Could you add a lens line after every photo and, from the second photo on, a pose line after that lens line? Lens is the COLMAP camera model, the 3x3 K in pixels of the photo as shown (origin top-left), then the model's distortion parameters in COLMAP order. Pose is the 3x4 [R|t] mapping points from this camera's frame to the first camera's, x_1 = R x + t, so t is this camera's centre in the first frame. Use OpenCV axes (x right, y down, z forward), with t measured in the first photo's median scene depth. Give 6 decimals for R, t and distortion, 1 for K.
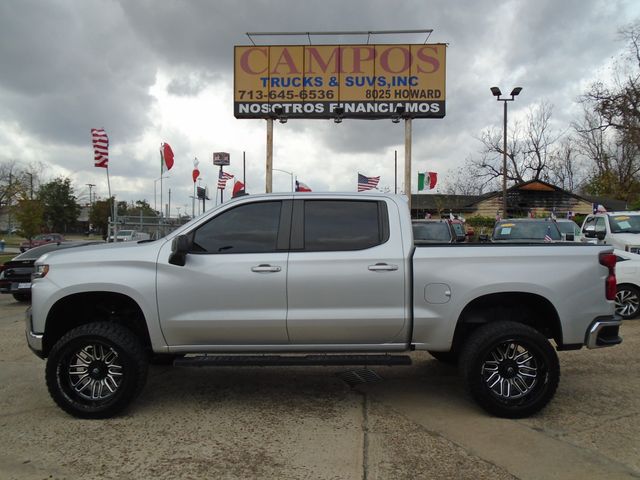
lens RADIAL K [[487.7, 0, 318.0], [0, 487.7, 238.5], [0, 0, 1]] dist [-0.017988, 0.005636]
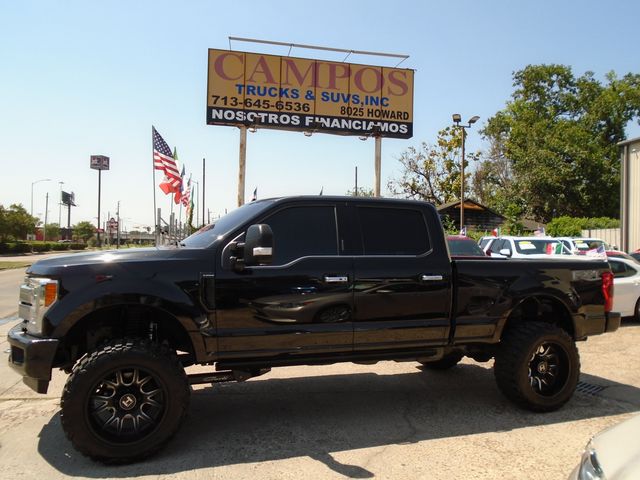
lens RADIAL K [[487.7, 0, 318.5], [0, 487.7, 239.9], [0, 0, 1]] dist [-0.017988, 0.005636]
pose [[0.966647, 0.018472, 0.255447, -0.202488], [-0.012873, 0.999639, -0.023574, 0.000028], [-0.255790, 0.019499, 0.966536, 0.029668]]
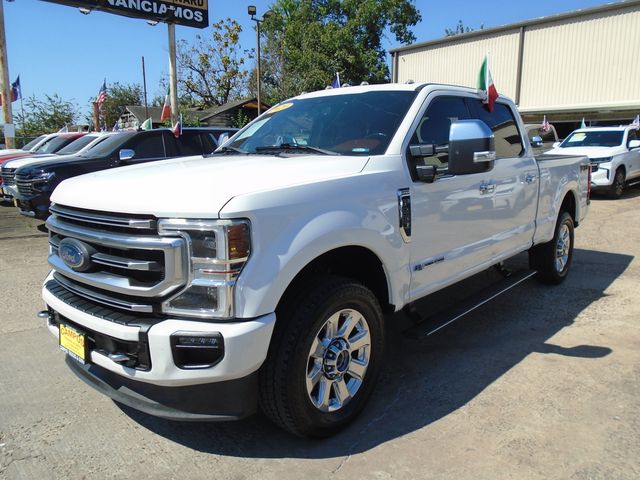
lens RADIAL K [[487.7, 0, 316.6], [0, 487.7, 238.7], [0, 0, 1]] dist [-0.017988, 0.005636]
pose [[0.734121, -0.121641, 0.668034, -0.285761], [0.009046, 0.985488, 0.169505, 0.006333], [-0.678958, -0.118394, 0.724568, 0.085544]]
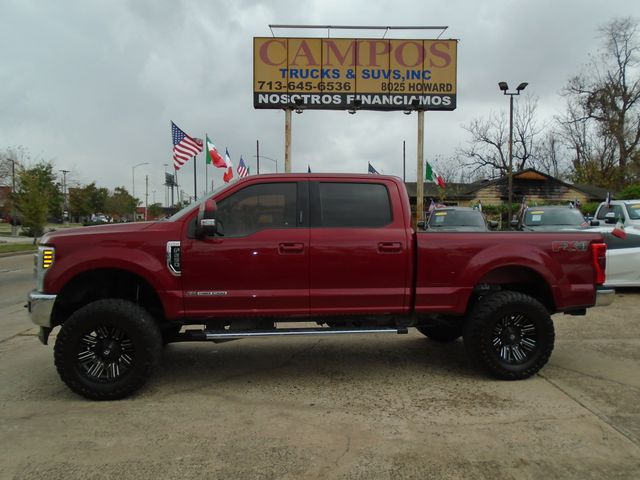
lens RADIAL K [[487.7, 0, 317.7], [0, 487.7, 238.1], [0, 0, 1]] dist [-0.017988, 0.005636]
pose [[0.997776, -0.005099, 0.066458, -0.108903], [0.003336, 0.999640, 0.026614, -0.000260], [-0.066570, -0.026334, 0.997434, -0.039865]]
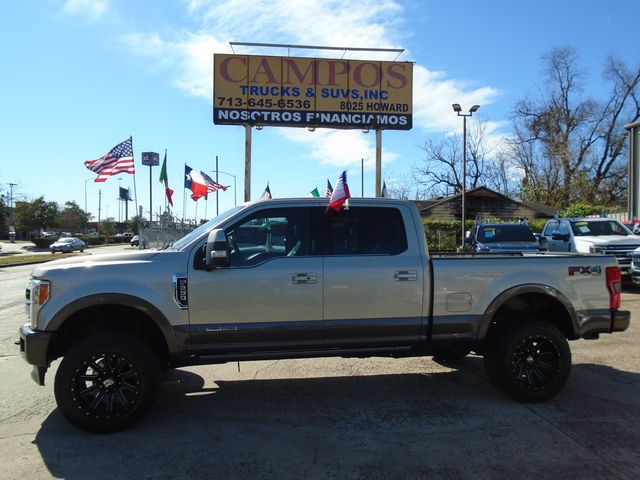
lens RADIAL K [[487.7, 0, 318.1], [0, 487.7, 238.8], [0, 0, 1]] dist [-0.017988, 0.005636]
pose [[0.988337, -0.001910, 0.152272, -0.112773], [0.002461, 0.999991, -0.003432, -0.001014], [-0.152264, 0.003767, 0.988333, -0.045302]]
